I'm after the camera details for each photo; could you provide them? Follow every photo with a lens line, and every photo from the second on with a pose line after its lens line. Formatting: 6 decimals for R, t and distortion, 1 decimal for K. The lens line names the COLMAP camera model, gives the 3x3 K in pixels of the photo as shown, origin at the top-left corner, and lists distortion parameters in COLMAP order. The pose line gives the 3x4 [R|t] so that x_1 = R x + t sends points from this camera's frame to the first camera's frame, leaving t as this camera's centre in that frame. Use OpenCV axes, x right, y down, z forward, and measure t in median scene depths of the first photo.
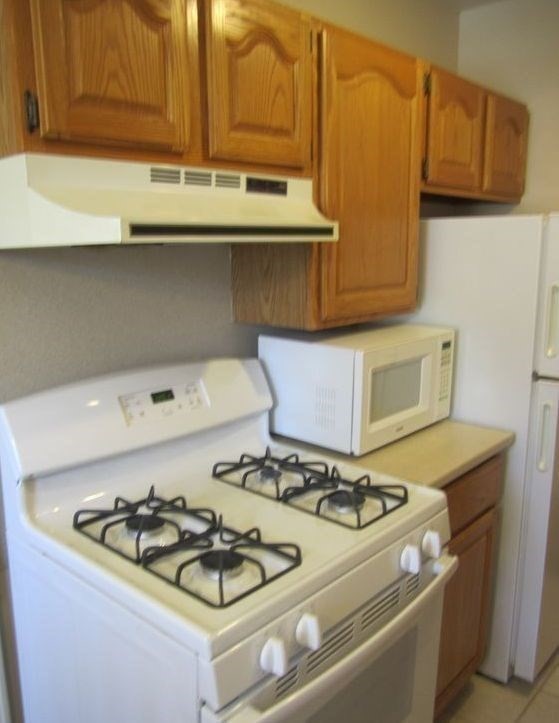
lens RADIAL K [[634.3, 0, 279.5], [0, 634.3, 361.5], [0, 0, 1]] dist [0.002202, 0.001425]
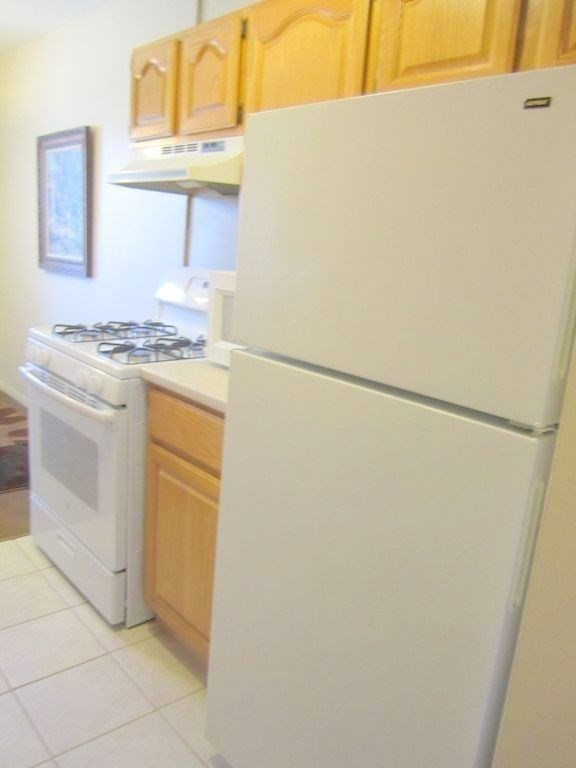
lens RADIAL K [[623.6, 0, 288.0], [0, 623.6, 384.0], [0, 0, 1]] dist [-0.072777, 0.030721]
pose [[-0.117642, 0.217707, -0.968898, 1.471770], [-0.271430, 0.931471, 0.242254, -0.163400], [0.955241, 0.291487, -0.050488, 1.426683]]
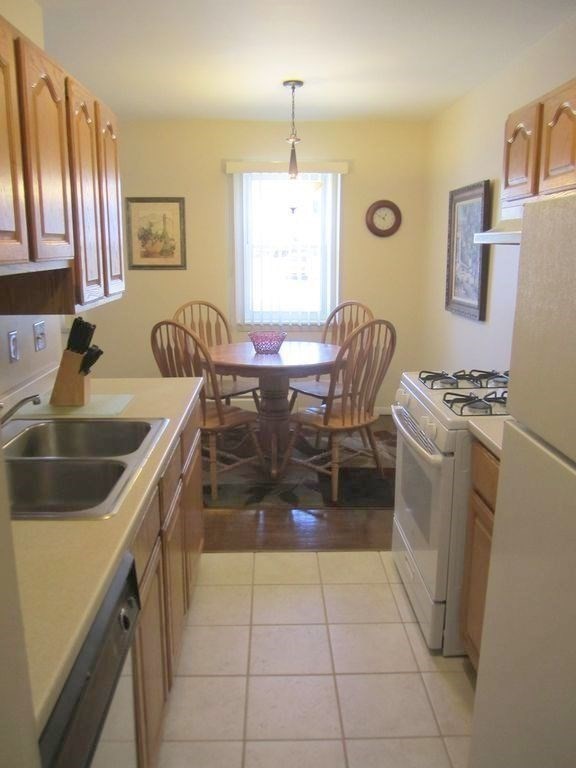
lens RADIAL K [[623.6, 0, 288.0], [0, 623.6, 384.0], [0, 0, 1]] dist [-0.072777, 0.030721]
pose [[-0.726481, 0.149306, -0.670771, 1.473599], [-0.136658, 0.925226, 0.353952, -0.322533], [0.673461, 0.348805, -0.651755, 1.678939]]
